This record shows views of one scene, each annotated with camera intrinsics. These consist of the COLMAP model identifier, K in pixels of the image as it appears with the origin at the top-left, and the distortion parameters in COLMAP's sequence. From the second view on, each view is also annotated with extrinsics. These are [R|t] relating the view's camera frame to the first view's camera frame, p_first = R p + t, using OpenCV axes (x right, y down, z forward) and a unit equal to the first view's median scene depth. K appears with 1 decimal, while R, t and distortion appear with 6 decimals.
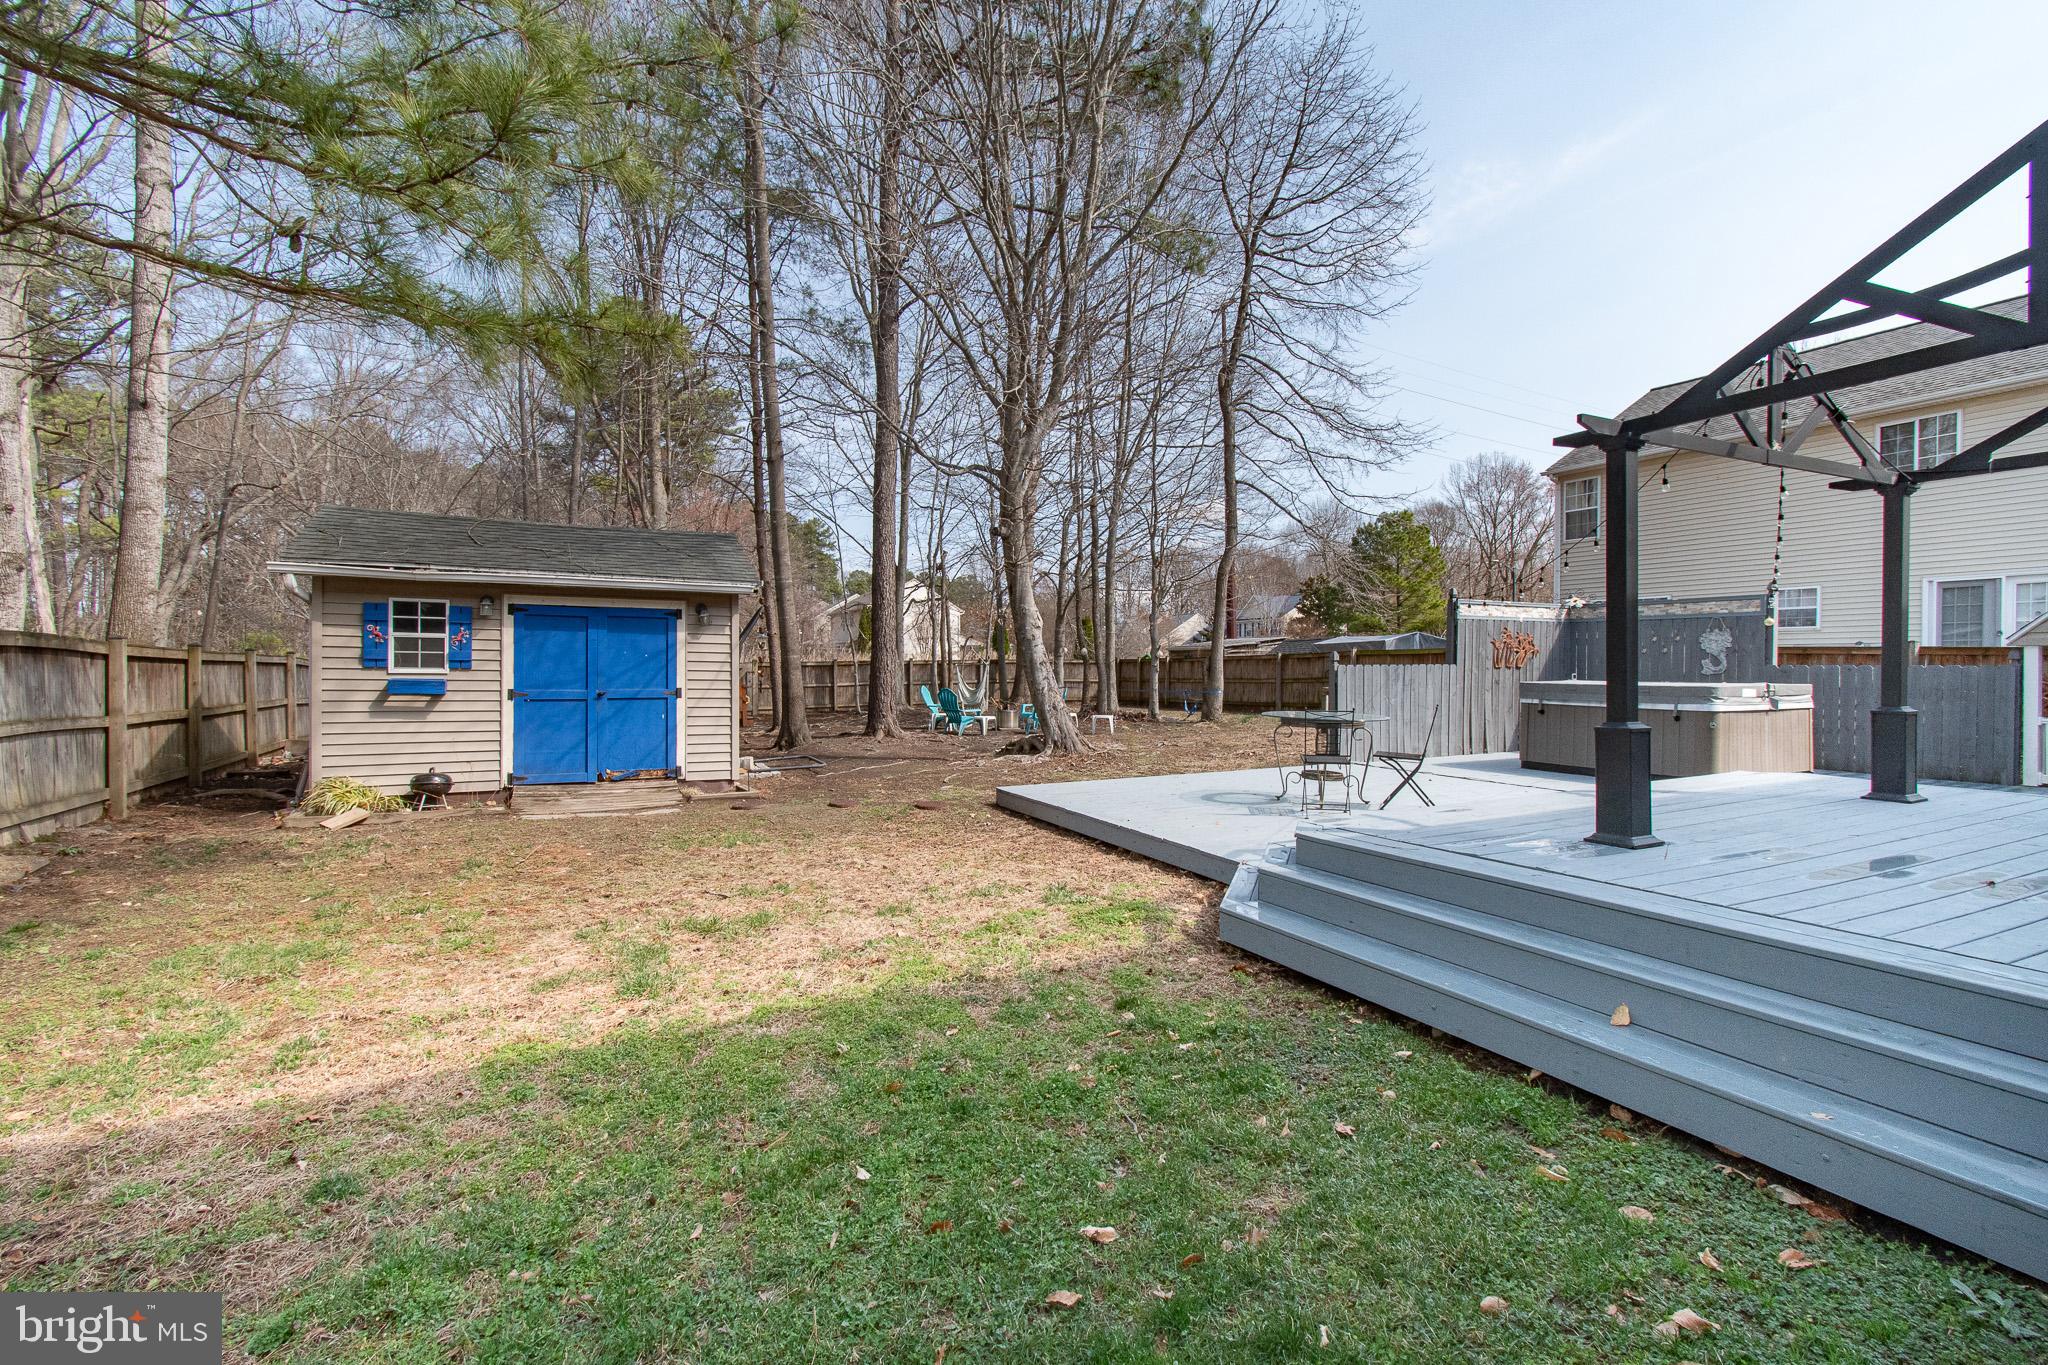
lens RADIAL K [[902.3, 0, 1021.7], [0, 902.3, 676.7], [0, 0, 1]] dist [0.003843, -0.001277]
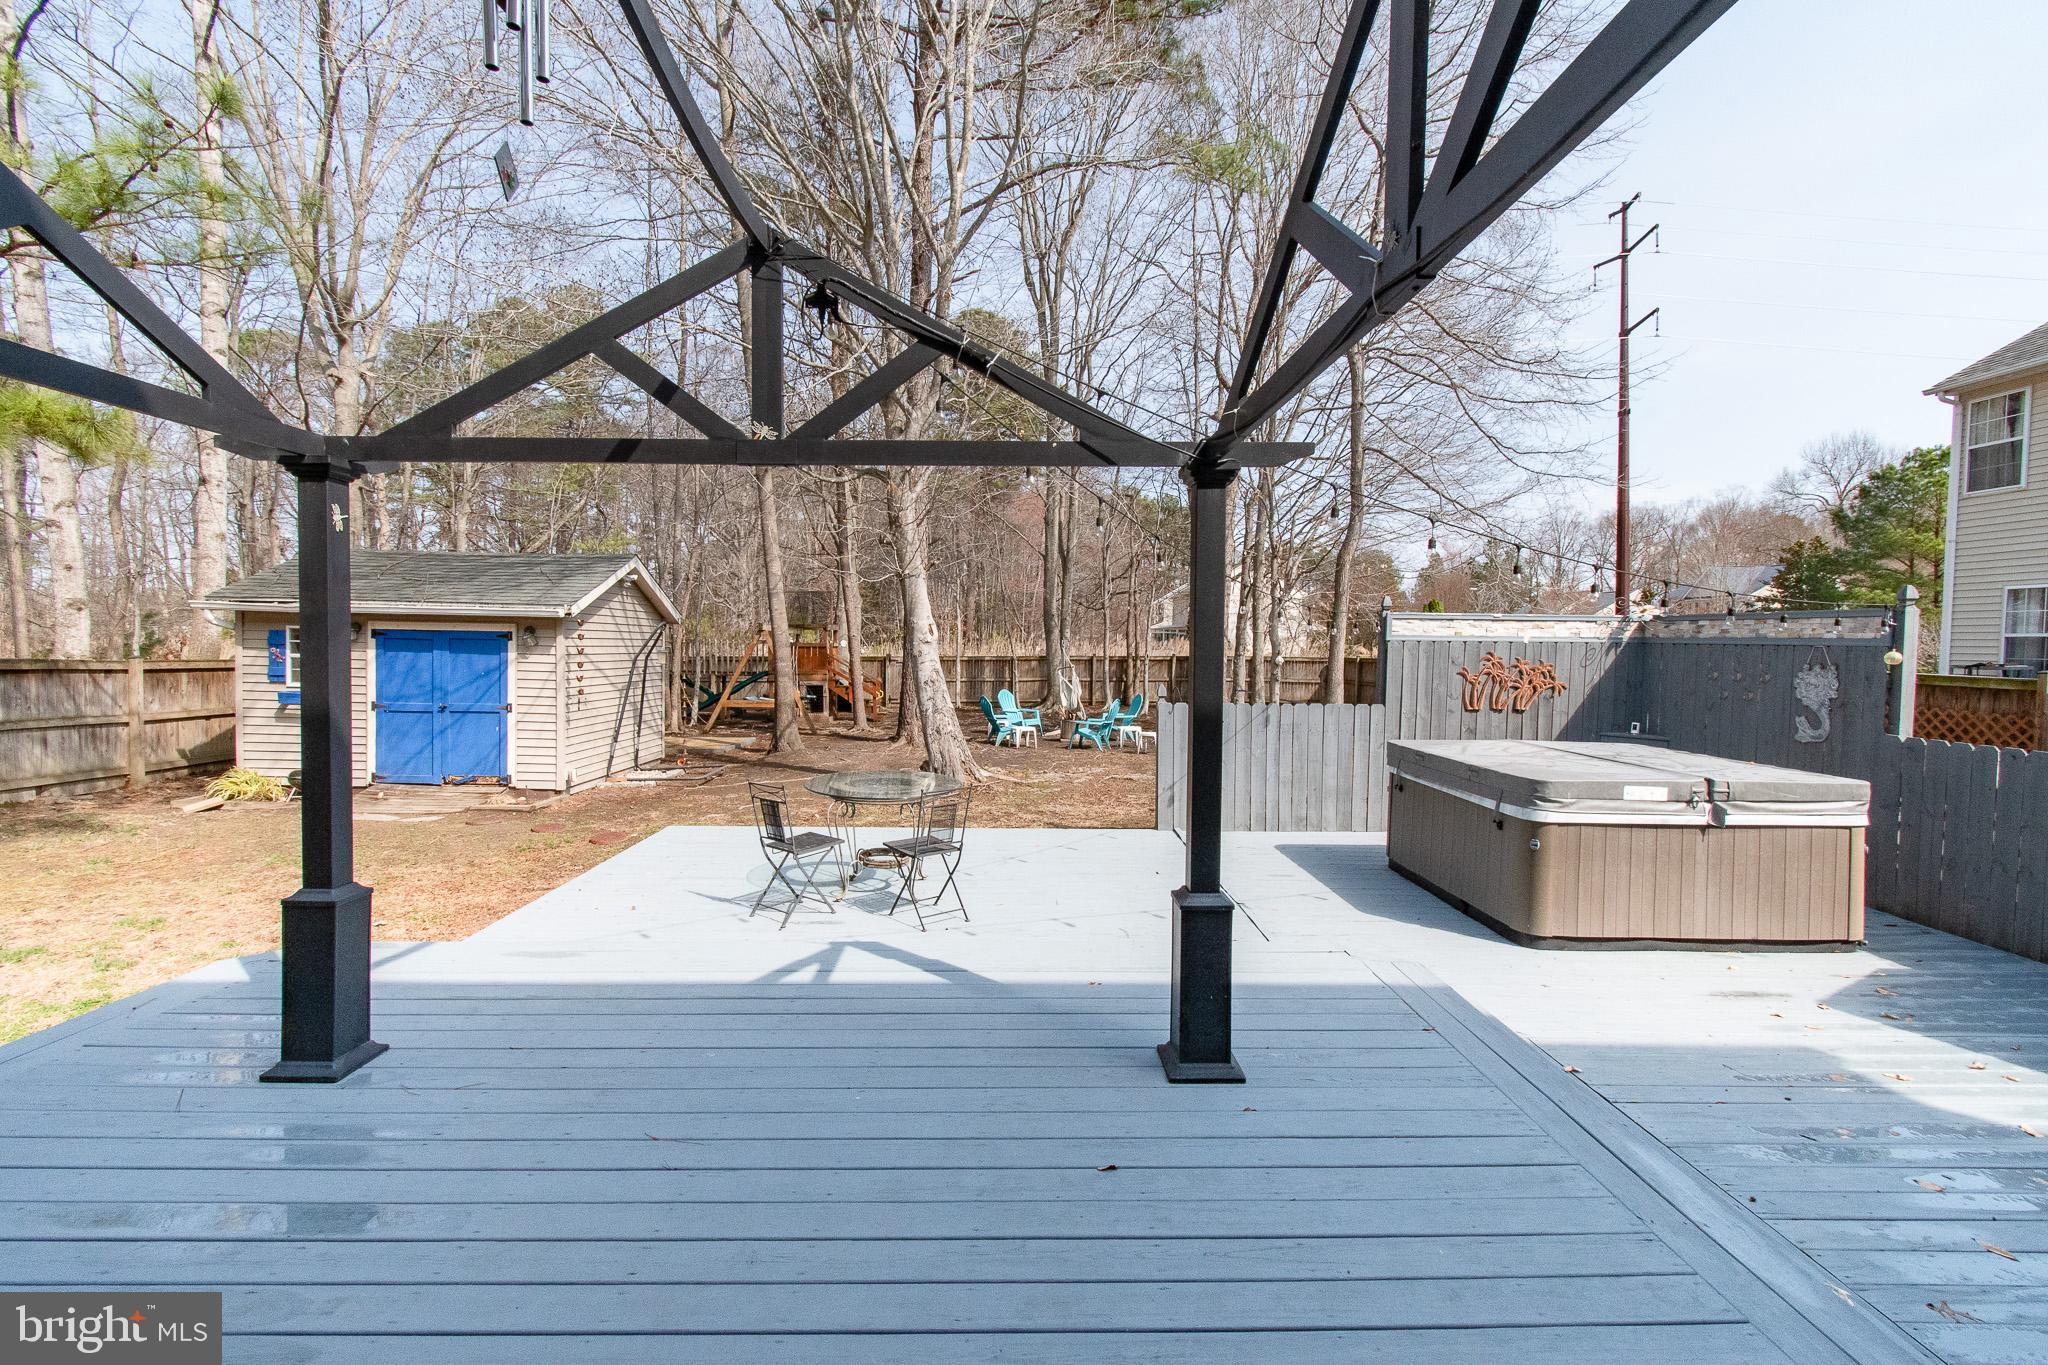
lens RADIAL K [[902.3, 0, 1021.7], [0, 902.3, 676.7], [0, 0, 1]] dist [0.003843, -0.001277]
pose [[0.896369, 0.028337, -0.442402, 0.674824], [-0.017910, 0.999455, 0.027729, -0.062628], [0.442947, -0.016932, 0.896388, 0.299133]]
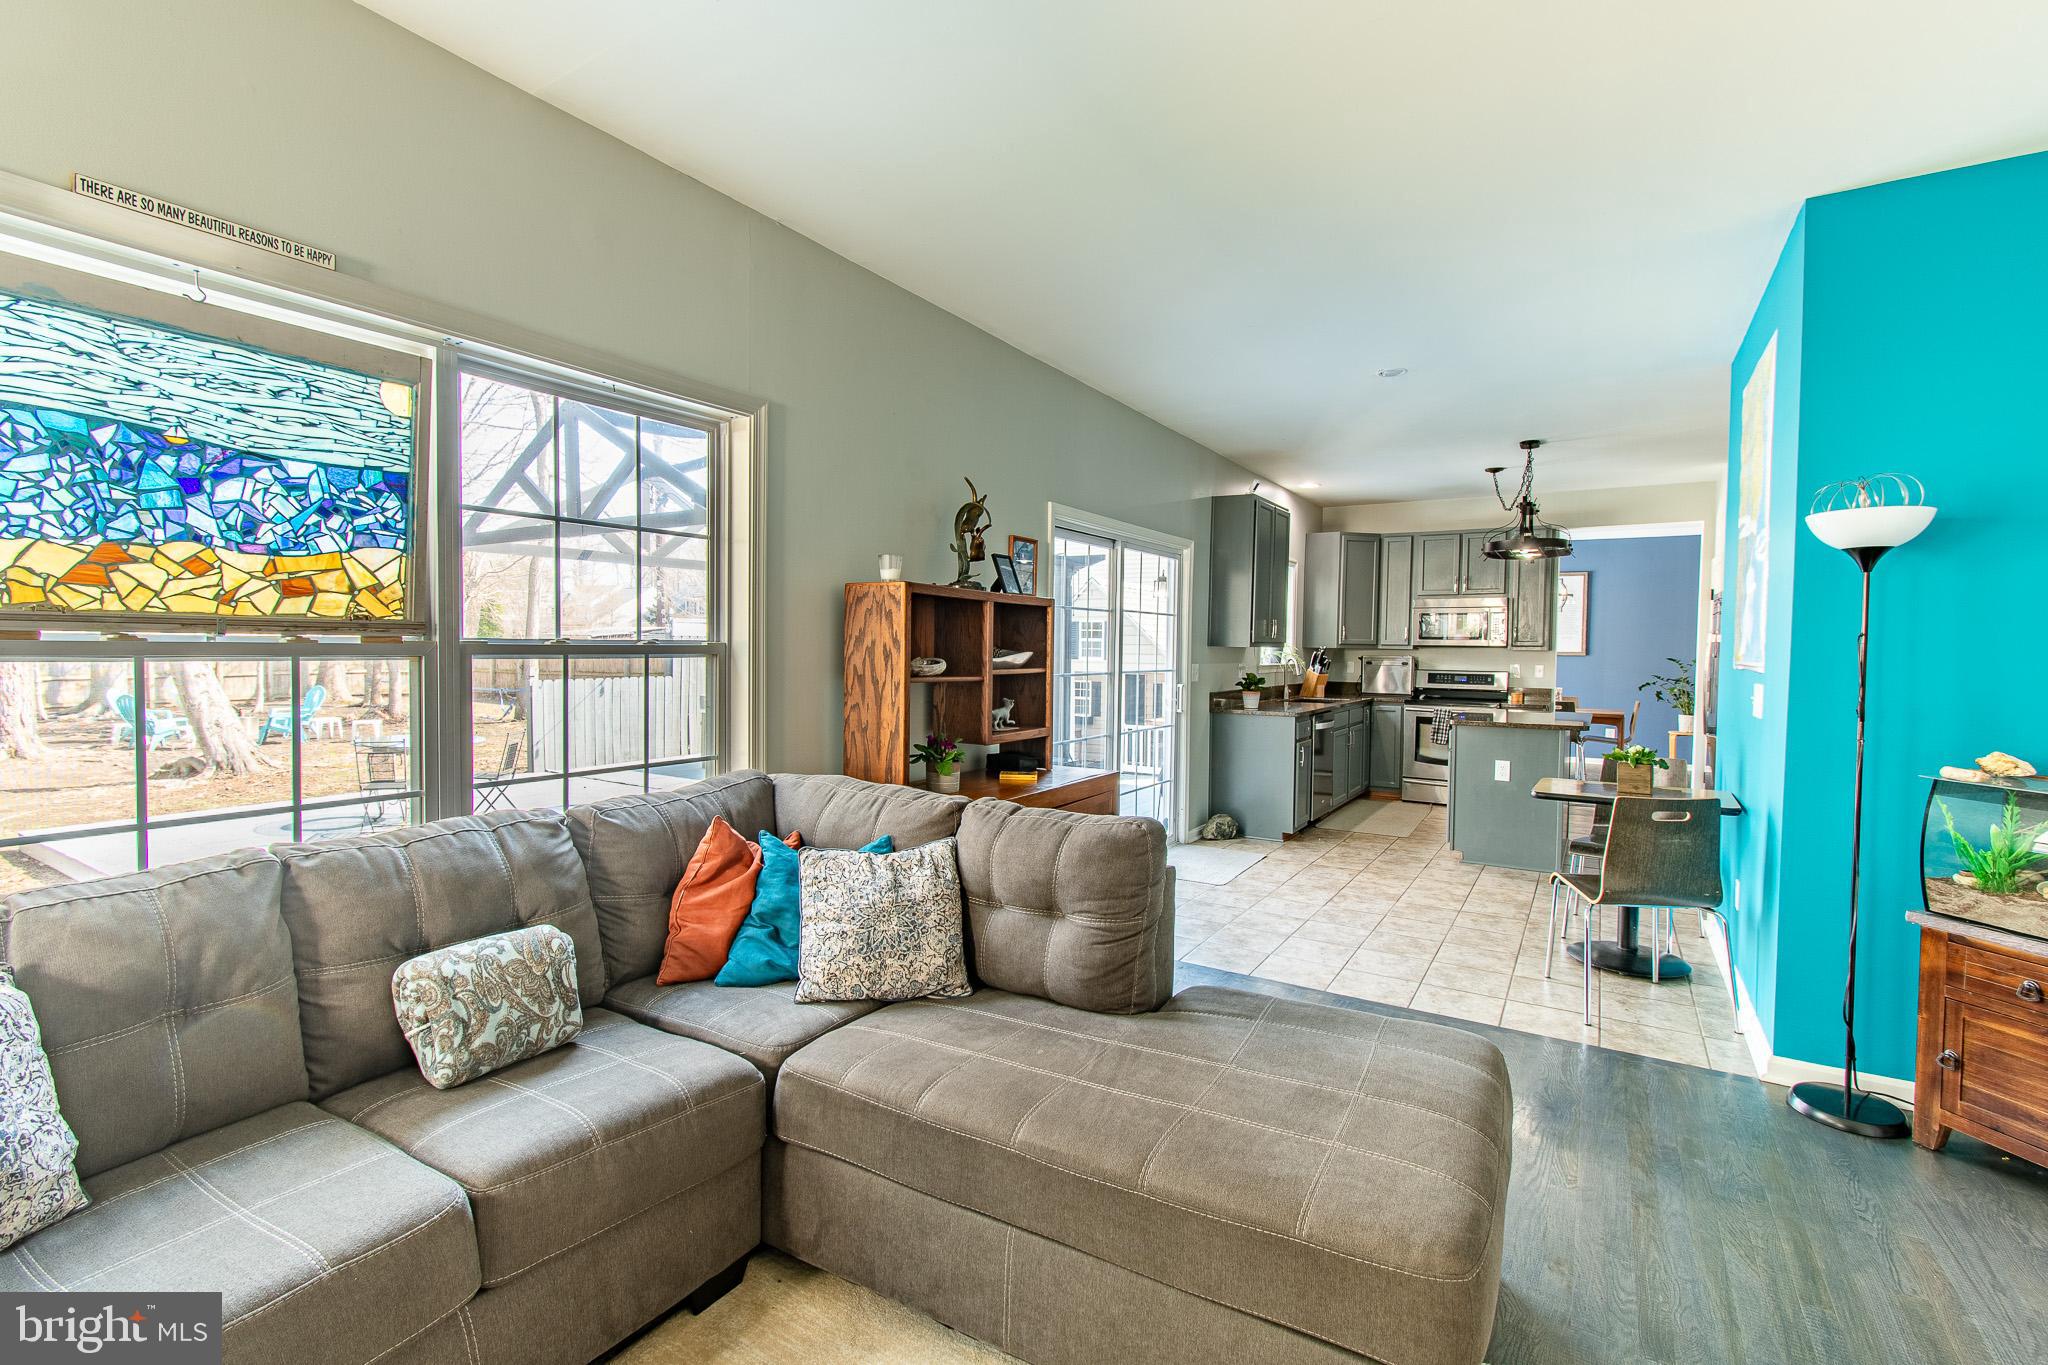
lens RADIAL K [[902.3, 0, 1021.7], [0, 902.3, 676.7], [0, 0, 1]] dist [0.003843, -0.001277]
pose [[0.864298, -0.004785, 0.502957, 0.366533], [-0.007632, 0.999715, 0.022627, -0.054243], [-0.502922, -0.023395, 0.864015, -0.248895]]
